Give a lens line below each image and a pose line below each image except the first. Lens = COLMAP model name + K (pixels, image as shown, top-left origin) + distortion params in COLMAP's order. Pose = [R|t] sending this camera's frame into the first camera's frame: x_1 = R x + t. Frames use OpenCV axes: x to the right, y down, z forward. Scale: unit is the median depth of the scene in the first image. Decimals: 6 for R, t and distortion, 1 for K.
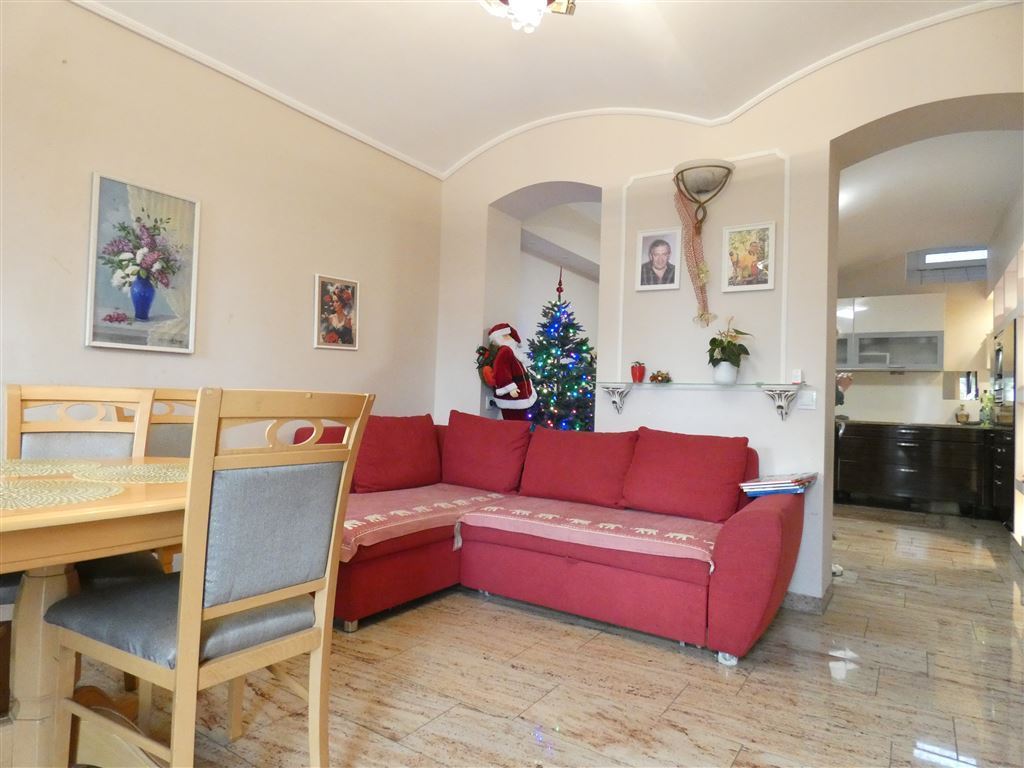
lens RADIAL K [[607.4, 0, 511.6], [0, 607.4, 380.8], [0, 0, 1]] dist [-0.008705, 0.001629]
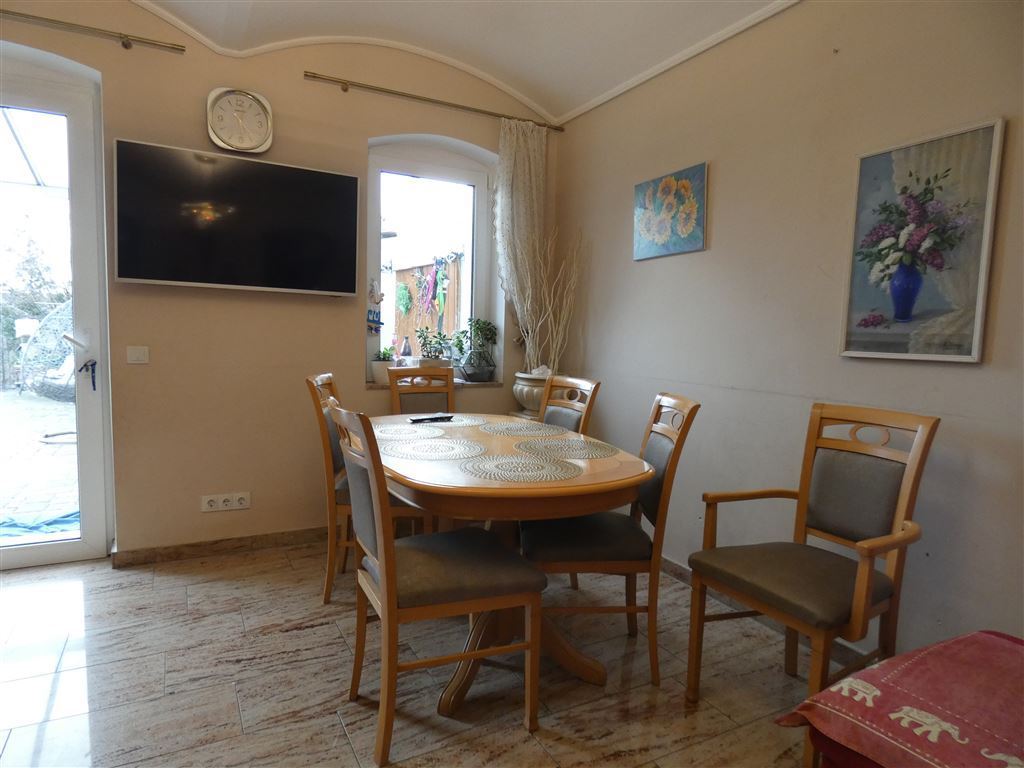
lens RADIAL K [[607.4, 0, 507.5], [0, 607.4, 391.1], [0, 0, 1]] dist [-0.008705, 0.001629]
pose [[-0.473746, 0.039877, -0.879758, 0.311370], [-0.020476, 0.998205, 0.056273, -0.043769], [0.880423, 0.044673, -0.472079, 0.929604]]
